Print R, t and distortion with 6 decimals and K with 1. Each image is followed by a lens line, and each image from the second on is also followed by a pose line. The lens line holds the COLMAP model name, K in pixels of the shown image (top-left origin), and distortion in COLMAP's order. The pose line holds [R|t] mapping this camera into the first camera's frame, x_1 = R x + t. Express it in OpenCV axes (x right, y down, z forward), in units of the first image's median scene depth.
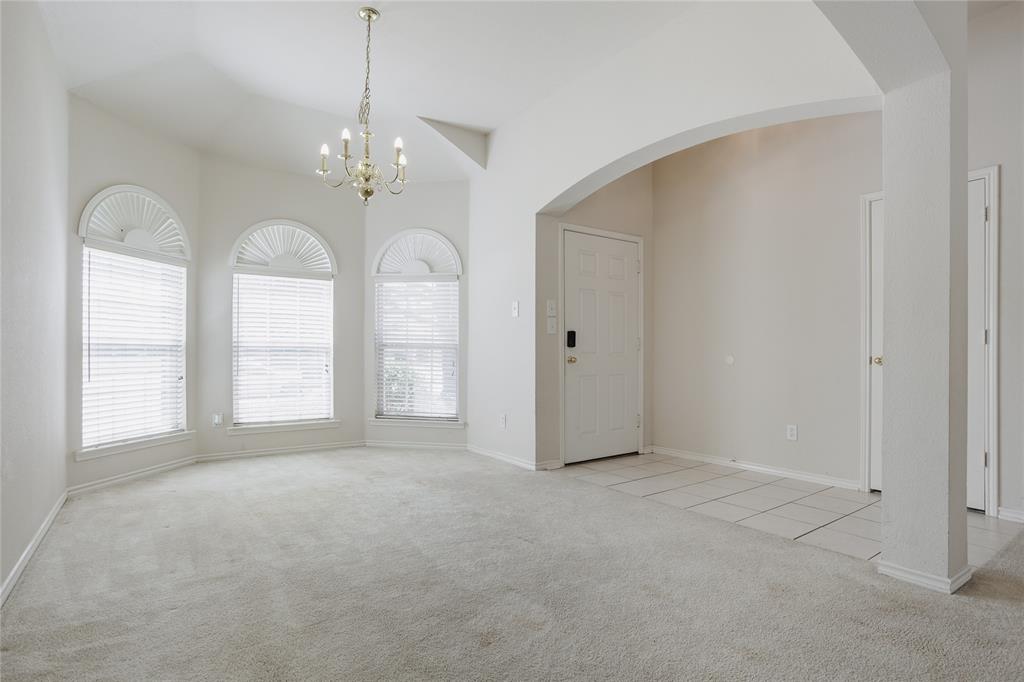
lens RADIAL K [[509.4, 0, 512.0], [0, 509.4, 345.2], [0, 0, 1]] dist [-0.035059, 0.017126]
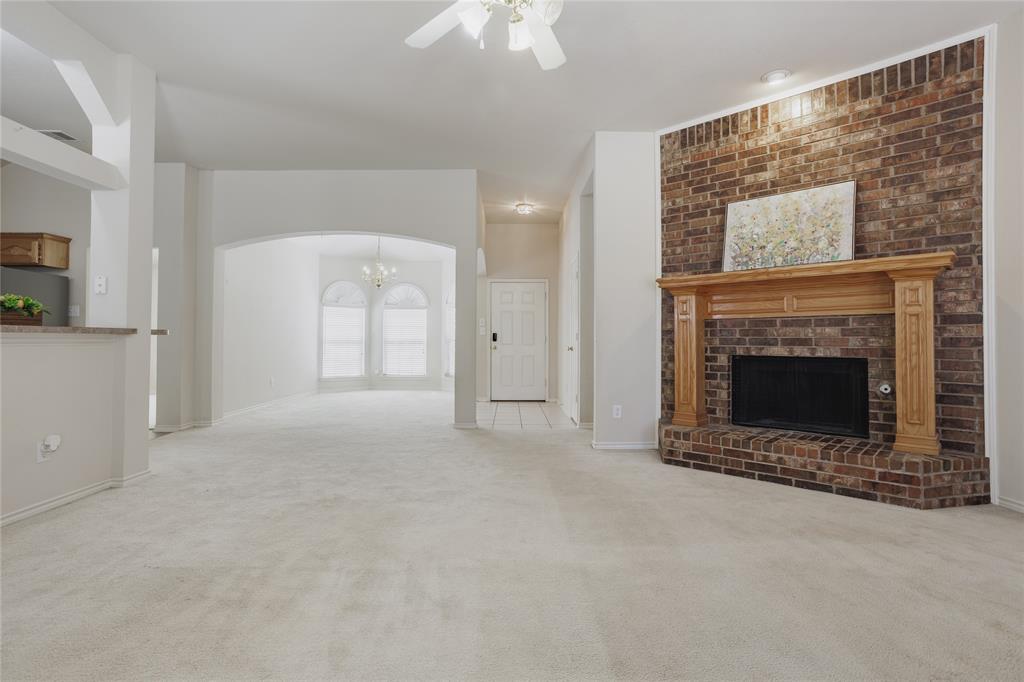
lens RADIAL K [[509.4, 0, 502.5], [0, 509.4, 322.9], [0, 0, 1]] dist [-0.035059, 0.017126]
pose [[0.806405, -0.021062, -0.590988, 1.260510], [0.001677, 0.999443, -0.033330, -0.000773], [0.591361, 0.025887, 0.805991, -0.559331]]
